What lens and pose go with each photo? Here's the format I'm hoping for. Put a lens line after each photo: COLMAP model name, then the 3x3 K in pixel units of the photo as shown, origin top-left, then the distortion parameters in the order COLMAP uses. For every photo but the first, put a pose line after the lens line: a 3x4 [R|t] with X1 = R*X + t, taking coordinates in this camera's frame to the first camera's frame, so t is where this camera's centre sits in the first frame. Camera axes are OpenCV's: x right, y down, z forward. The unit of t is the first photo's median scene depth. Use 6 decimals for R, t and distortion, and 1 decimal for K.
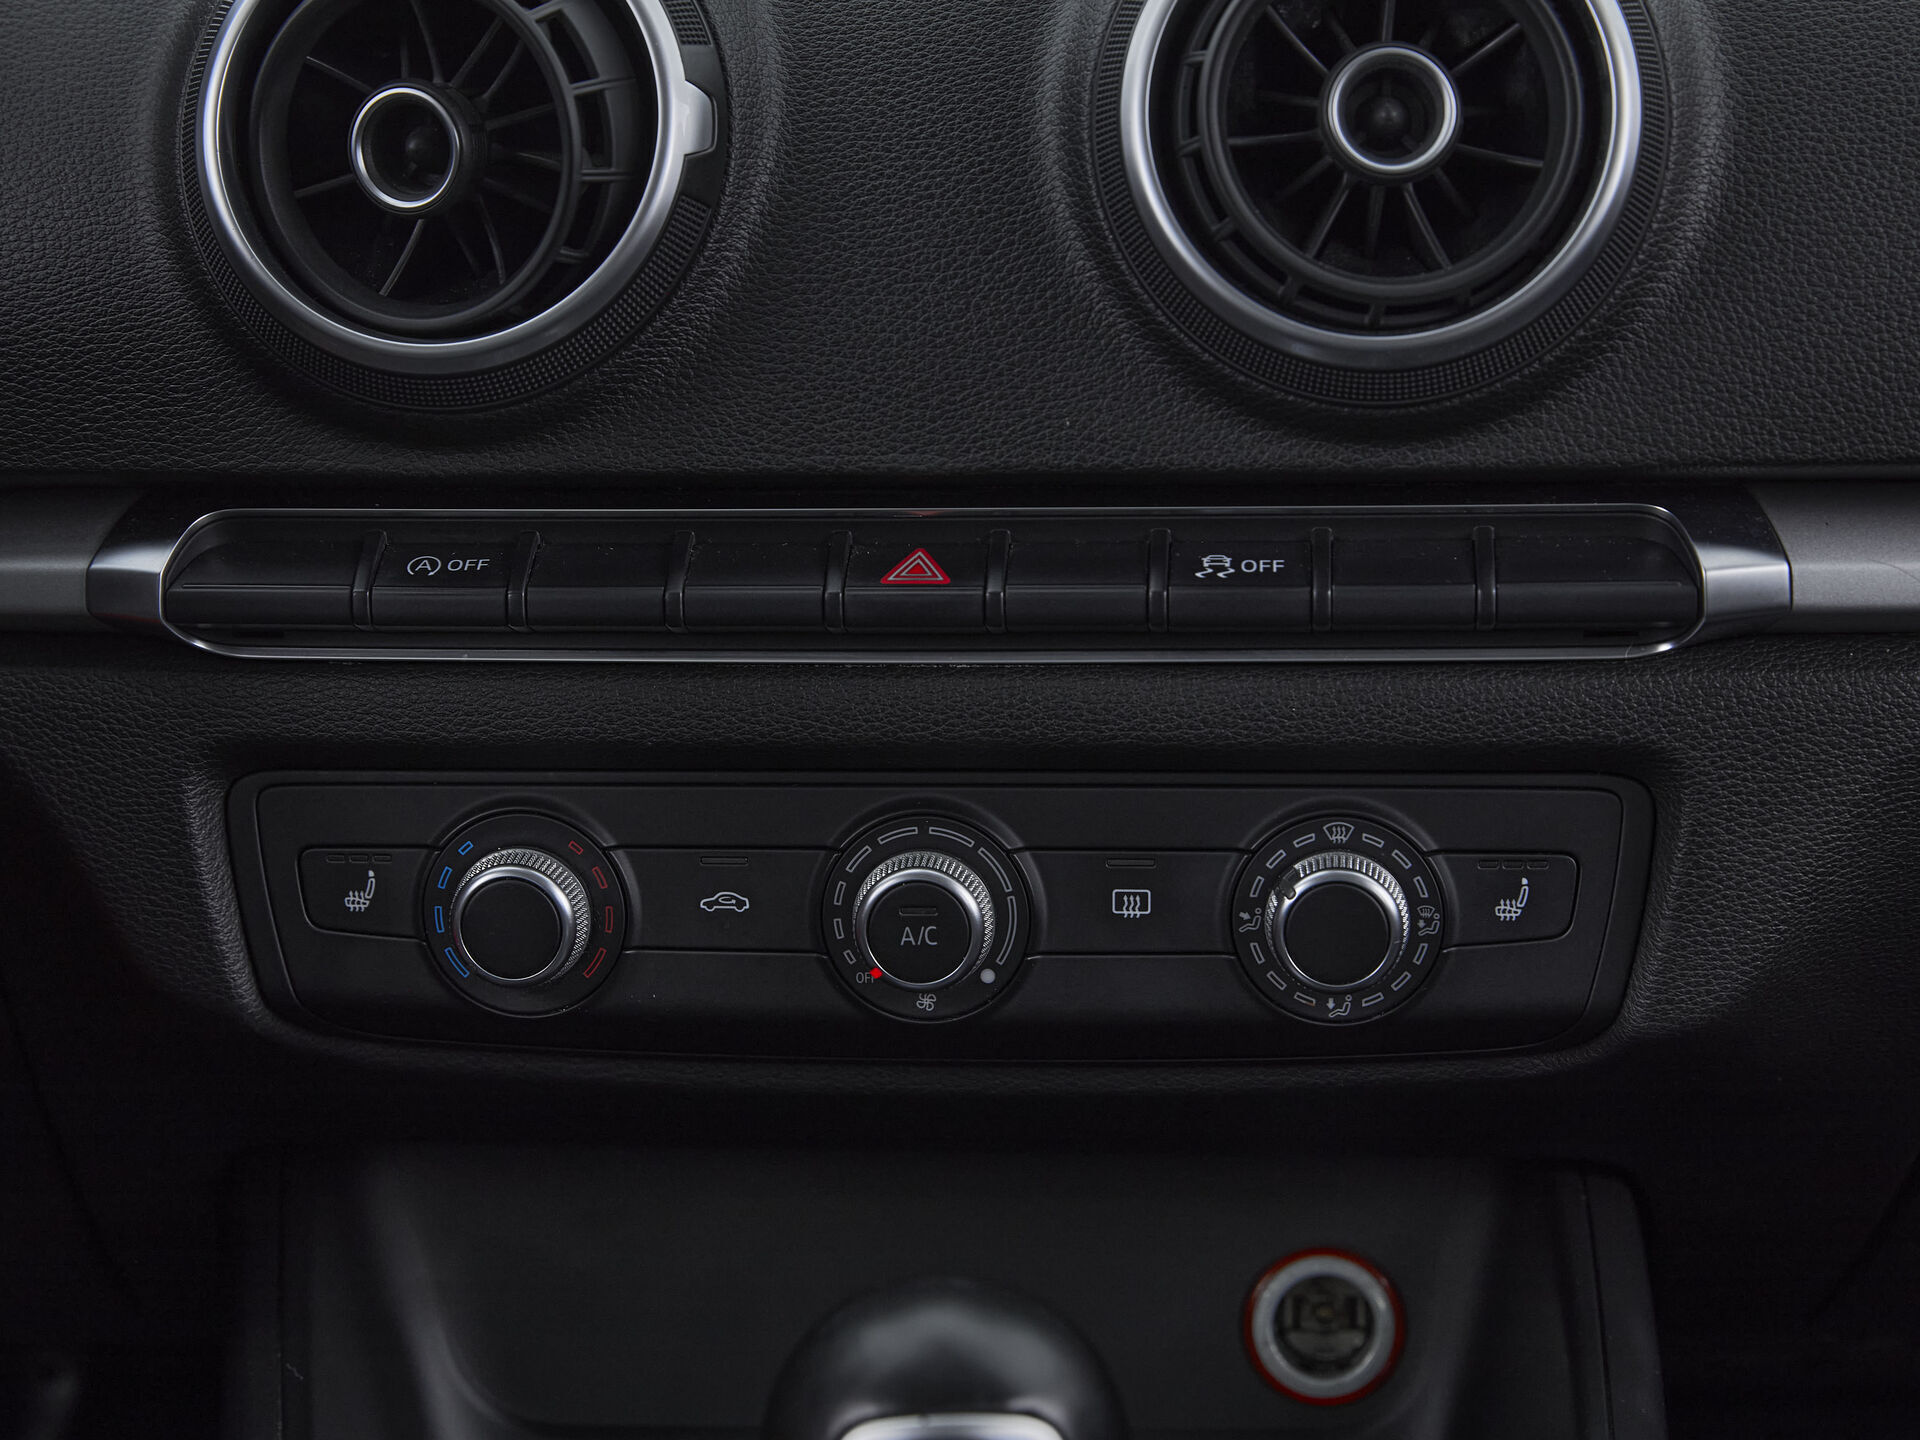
lens RADIAL K [[3647.8, 0, 953.9], [0, 3647.8, 729.9], [0, 0, 1]] dist [-0.019422, 0.000000]
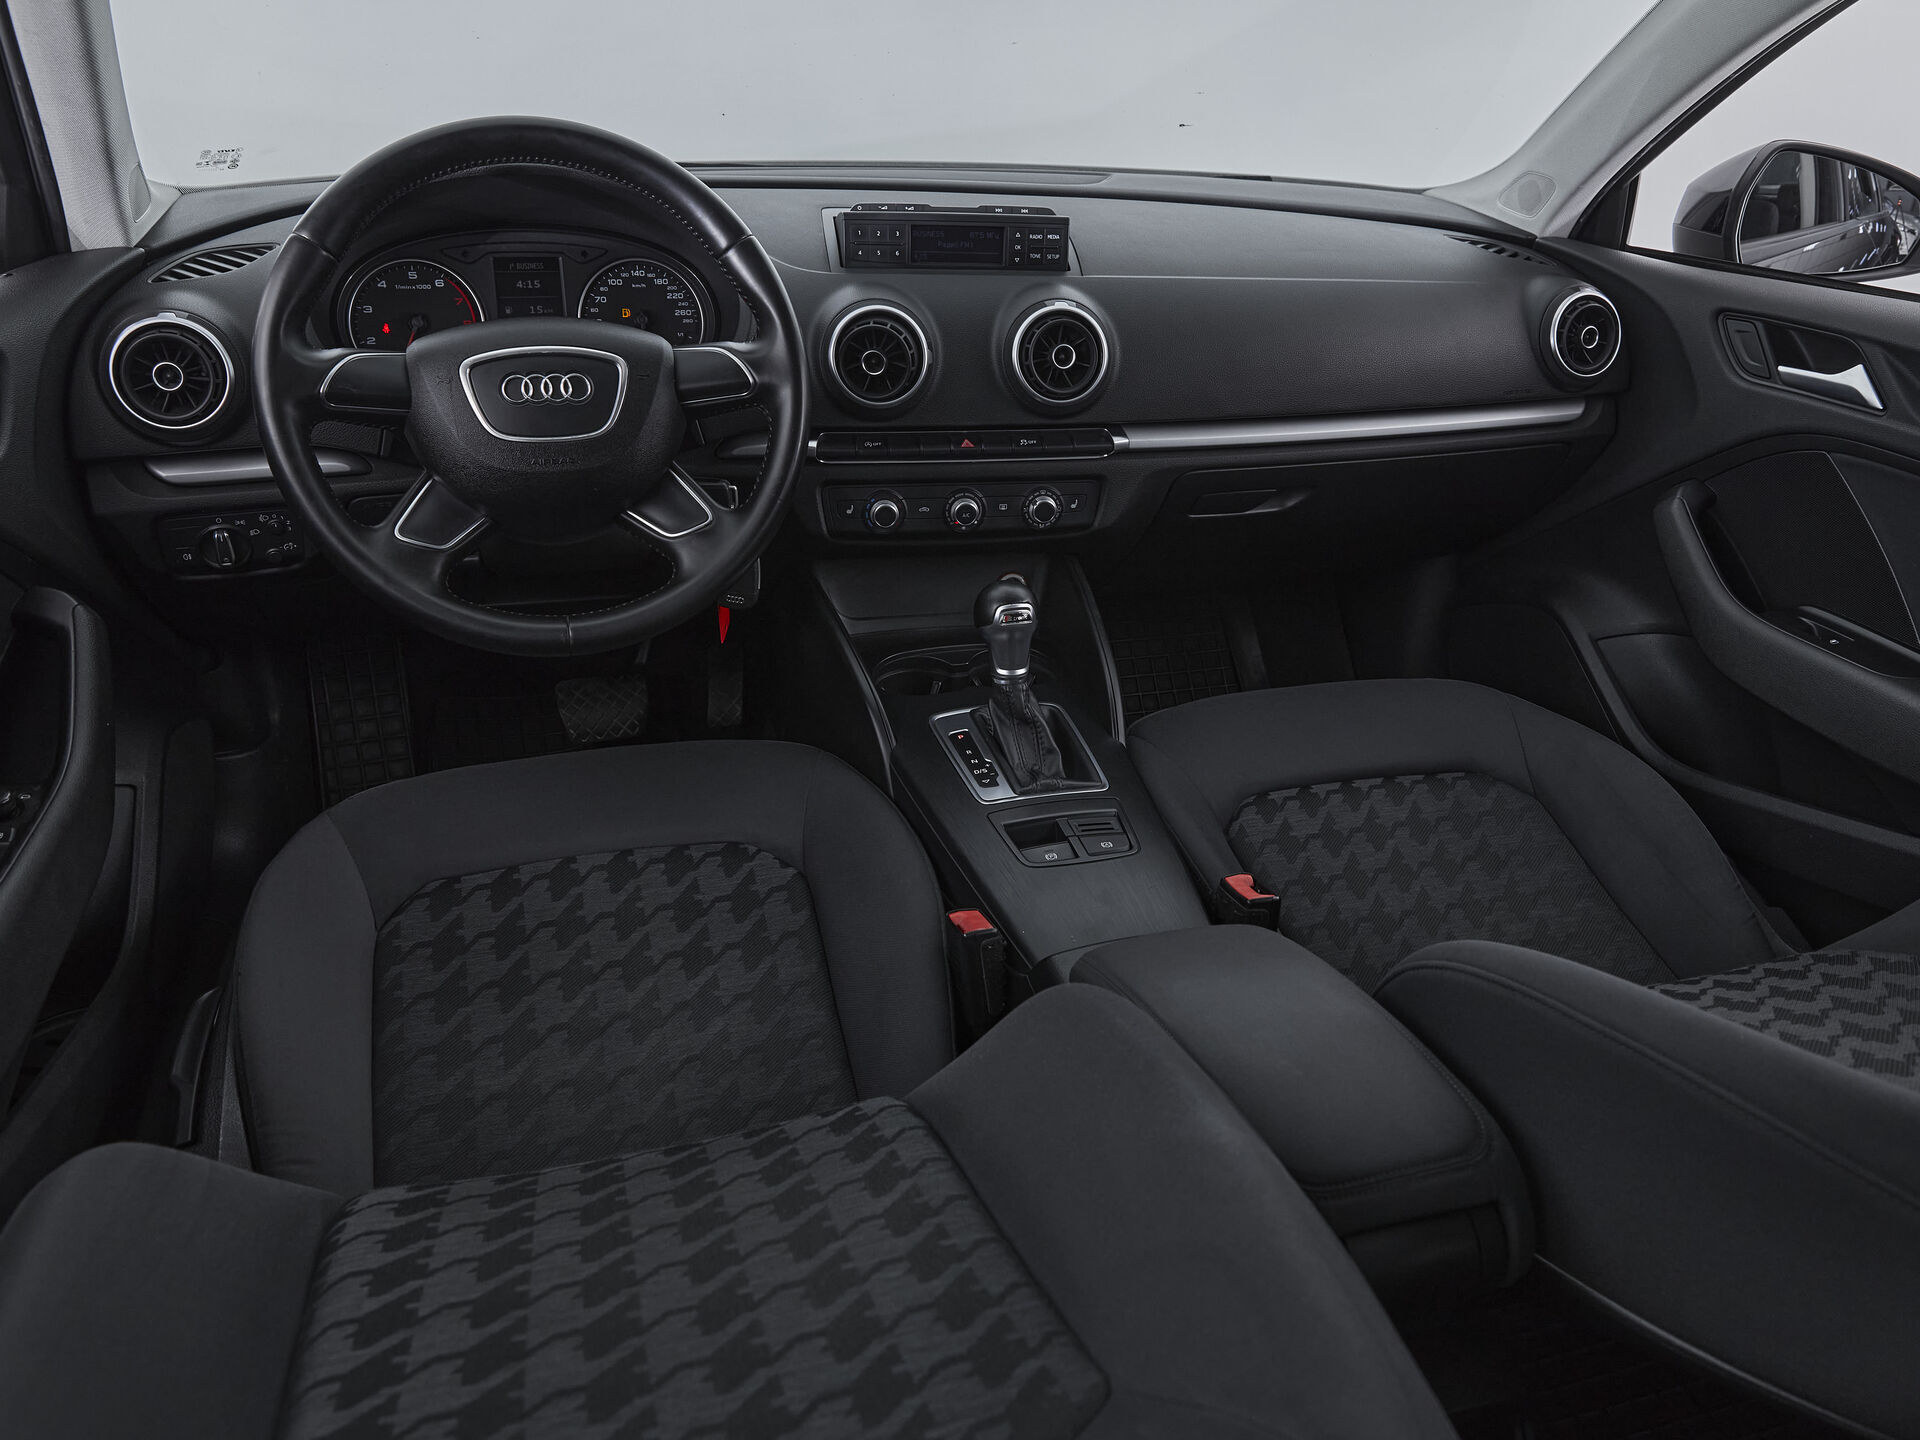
lens RADIAL K [[1372.3, 0, 970.6], [0, 1372.3, 717.9], [0, 0, 1]] dist [-0.017510, 0.002156]
pose [[0.962742, -0.076458, 0.259387, -0.527479], [0.010341, 0.968904, 0.247219, -0.144881], [-0.270223, -0.235326, 0.933596, -0.875971]]
